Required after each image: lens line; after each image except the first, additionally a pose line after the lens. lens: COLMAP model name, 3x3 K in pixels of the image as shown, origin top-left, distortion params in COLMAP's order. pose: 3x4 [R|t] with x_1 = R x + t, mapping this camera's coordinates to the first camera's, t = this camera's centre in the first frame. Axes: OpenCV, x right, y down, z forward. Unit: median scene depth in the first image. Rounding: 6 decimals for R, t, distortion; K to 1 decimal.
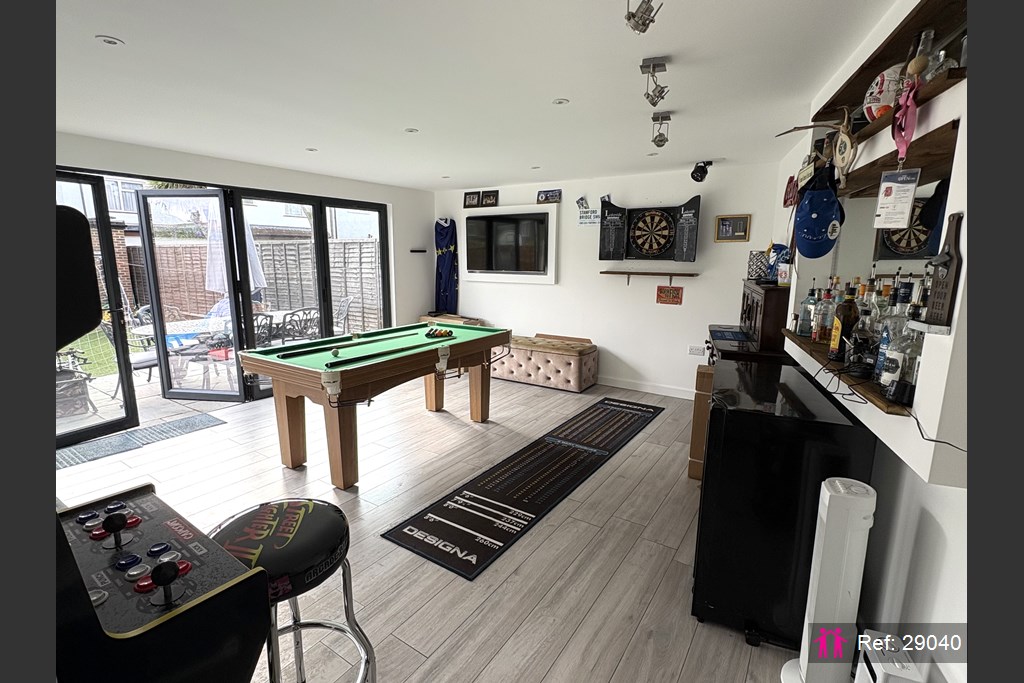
lens RADIAL K [[468.2, 0, 512.0], [0, 468.2, 341.5], [0, 0, 1]] dist [0.000078, 0.000051]
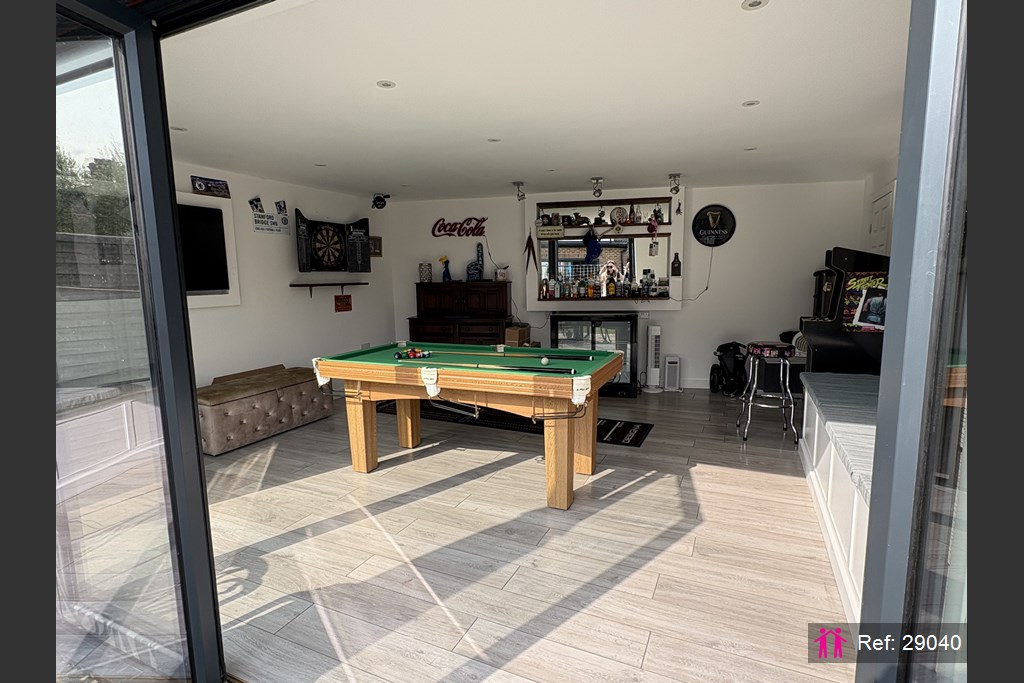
lens RADIAL K [[499.3, 0, 512.0], [0, 499.3, 341.5], [0, 0, 1]] dist [0.000023, 0.000052]
pose [[-0.156098, -0.135030, 0.978468, -0.884290], [0.194663, 0.966978, 0.164500, -0.127288], [-0.968370, 0.216149, -0.124658, 0.779126]]
